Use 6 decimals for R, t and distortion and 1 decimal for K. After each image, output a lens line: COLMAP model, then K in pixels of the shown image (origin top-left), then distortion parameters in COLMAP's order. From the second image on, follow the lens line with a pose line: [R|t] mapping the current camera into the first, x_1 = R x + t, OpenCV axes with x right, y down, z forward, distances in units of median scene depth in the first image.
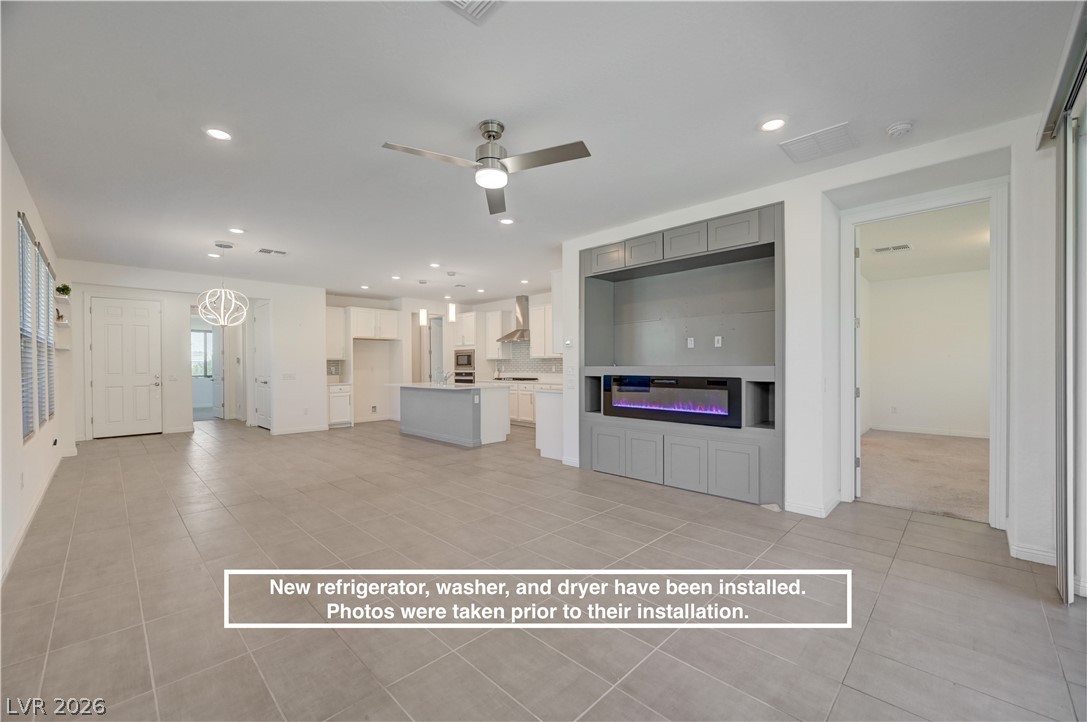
lens RADIAL K [[426.5, 0, 541.4], [0, 426.5, 366.7], [0, 0, 1]] dist [0.000713, 0.000096]
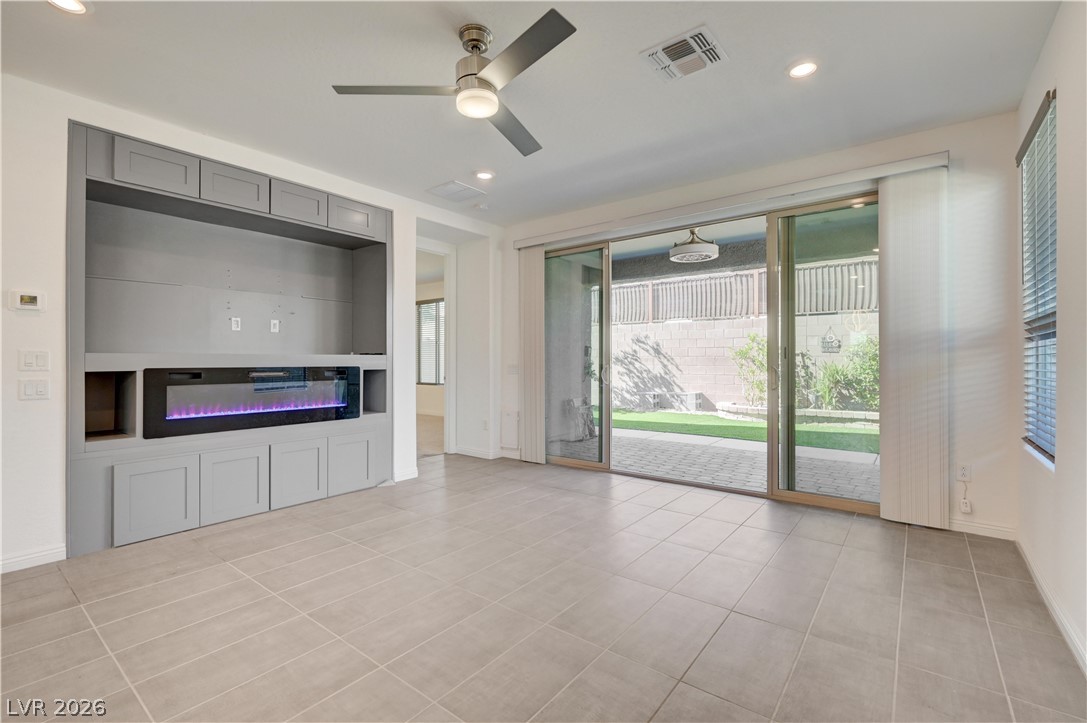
lens RADIAL K [[480.1, 0, 542.4], [0, 480.1, 358.3], [0, 0, 1]] dist [-0.002086, -0.000256]
pose [[-0.097570, 0.001134, 0.995228, -0.695515], [-0.002454, 0.999996, -0.001380, 0.006380], [-0.995226, -0.002577, -0.097567, 0.681418]]
